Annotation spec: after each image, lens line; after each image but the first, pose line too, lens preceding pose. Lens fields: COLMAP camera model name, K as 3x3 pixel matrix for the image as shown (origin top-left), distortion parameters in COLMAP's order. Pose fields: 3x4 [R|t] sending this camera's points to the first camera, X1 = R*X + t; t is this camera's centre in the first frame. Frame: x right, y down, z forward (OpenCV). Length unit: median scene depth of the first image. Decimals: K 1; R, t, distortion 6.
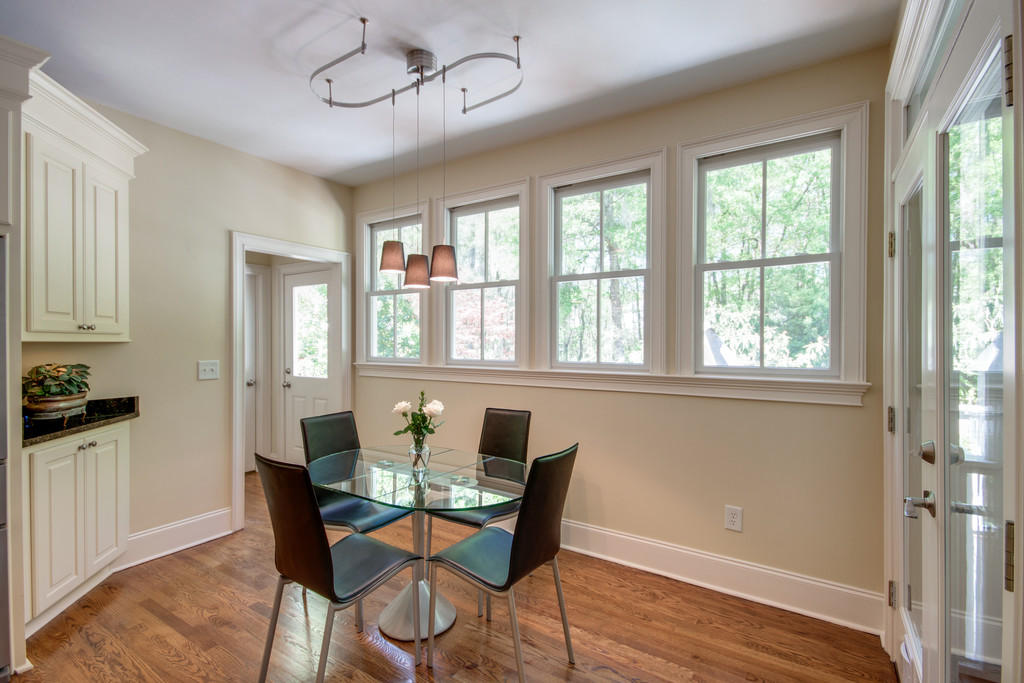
lens RADIAL K [[469.3, 0, 512.6], [0, 469.3, 344.4], [0, 0, 1]] dist [0.016001, -0.000555]
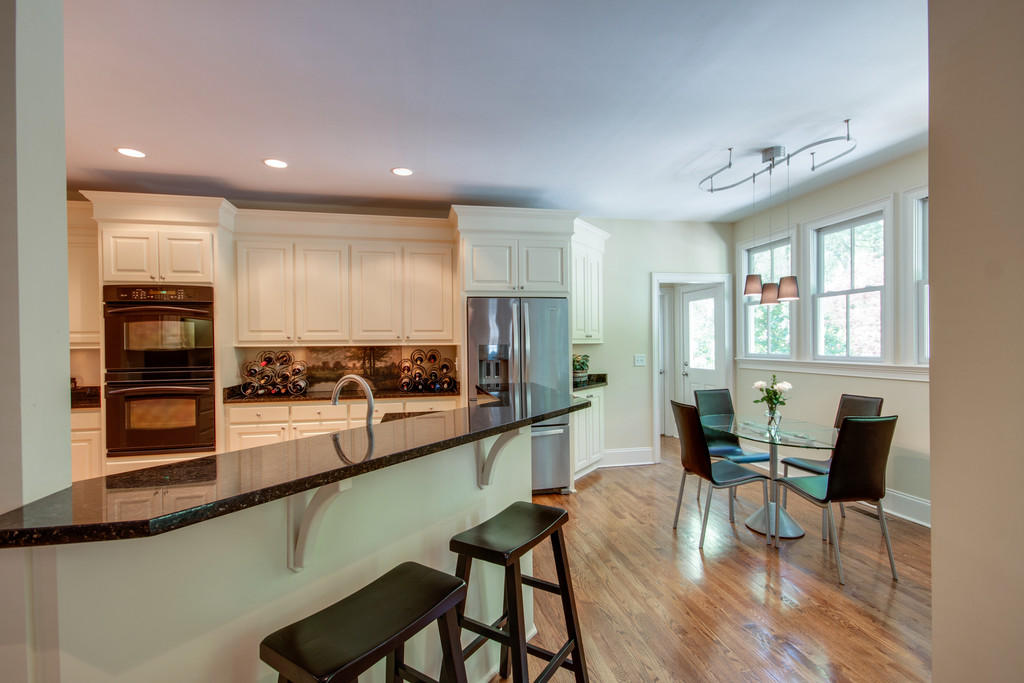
lens RADIAL K [[469.3, 0, 512.2], [0, 469.3, 346.3], [0, 0, 1]] dist [0.016001, -0.000555]
pose [[0.698859, -0.005416, -0.715239, 0.270161], [0.008274, 0.999966, 0.000513, 0.001847], [0.715211, -0.006276, 0.698880, -0.578469]]
